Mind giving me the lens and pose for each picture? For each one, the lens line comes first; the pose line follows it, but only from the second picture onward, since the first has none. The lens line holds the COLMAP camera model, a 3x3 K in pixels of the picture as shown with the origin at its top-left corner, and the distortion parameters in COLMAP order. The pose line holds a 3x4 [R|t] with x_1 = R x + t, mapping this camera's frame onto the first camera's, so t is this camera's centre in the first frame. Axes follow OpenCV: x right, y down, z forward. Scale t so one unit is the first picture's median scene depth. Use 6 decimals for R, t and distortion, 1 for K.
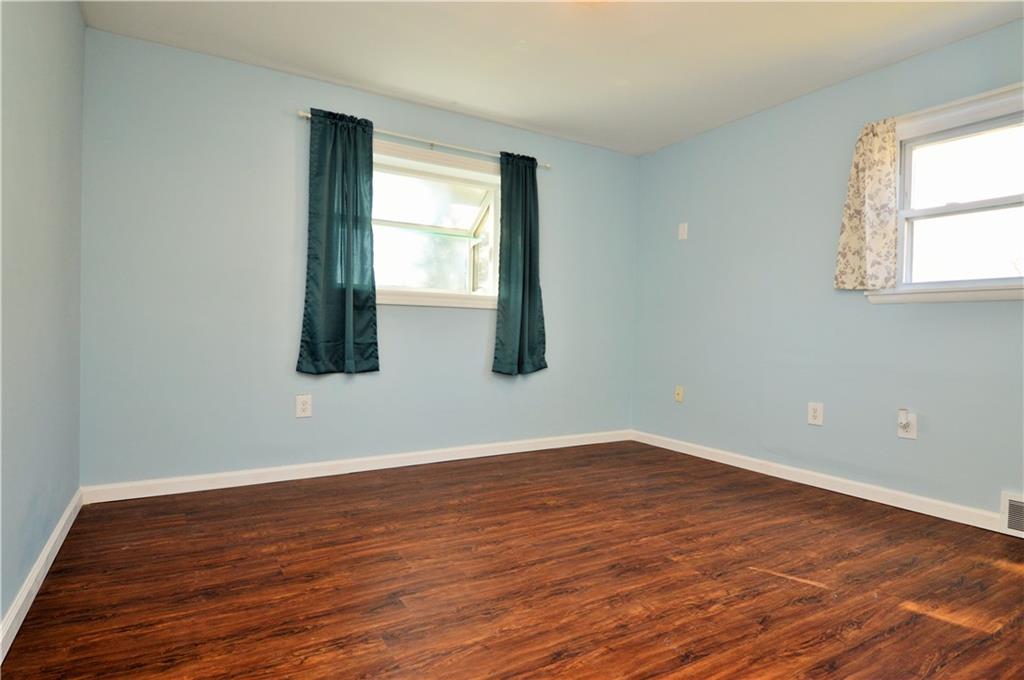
lens RADIAL K [[552.3, 0, 513.0], [0, 552.3, 338.2], [0, 0, 1]] dist [0.048556, -0.055254]
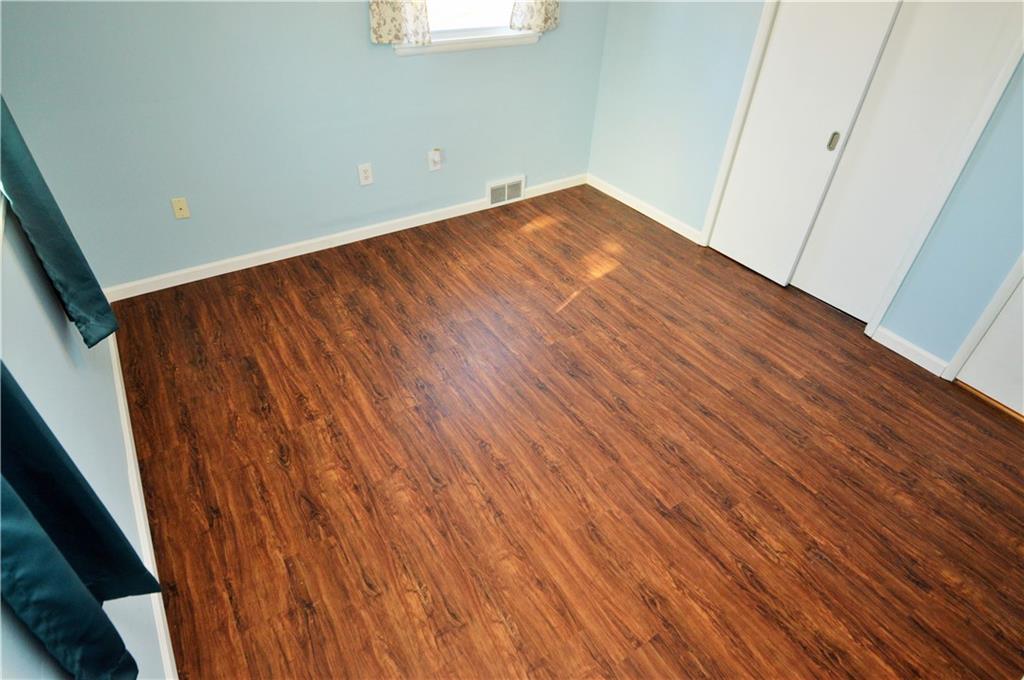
lens RADIAL K [[552.3, 0, 513.0], [0, 552.3, 338.2], [0, 0, 1]] dist [0.048556, -0.055254]
pose [[-0.044722, -0.631059, 0.774445, -0.710511], [-0.024715, 0.775682, 0.630640, -0.434107], [-0.998694, 0.009063, -0.050286, 1.144273]]
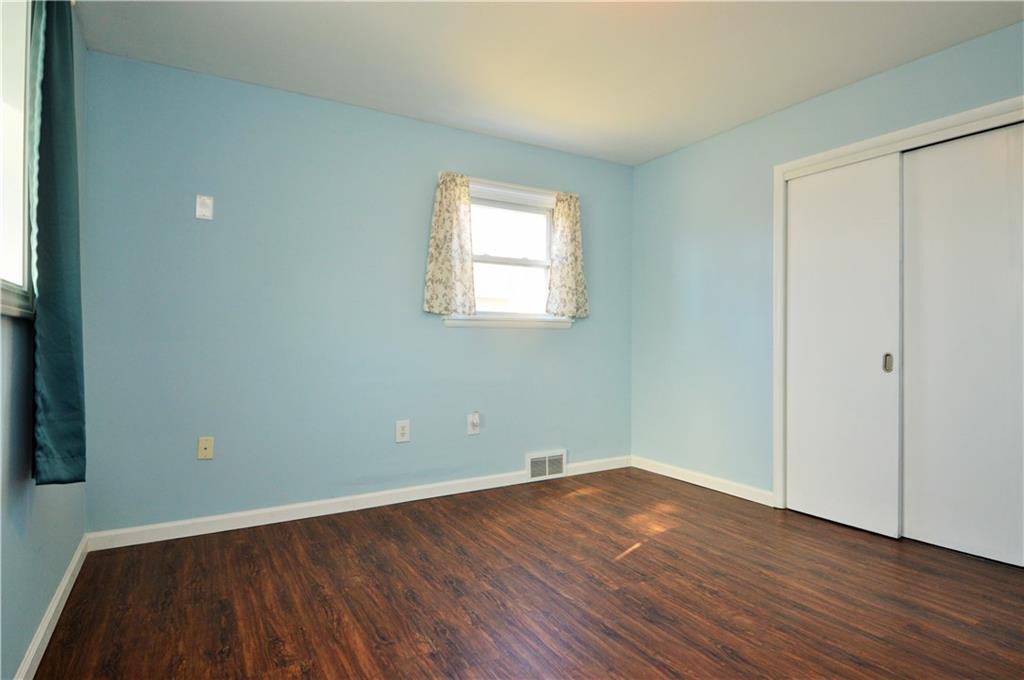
lens RADIAL K [[552.3, 0, 513.0], [0, 552.3, 338.2], [0, 0, 1]] dist [0.048556, -0.055254]
pose [[0.006144, -0.013310, 0.999893, -0.702581], [0.012710, 0.999832, 0.013231, -0.069262], [-0.999900, 0.012627, 0.006313, 1.160476]]
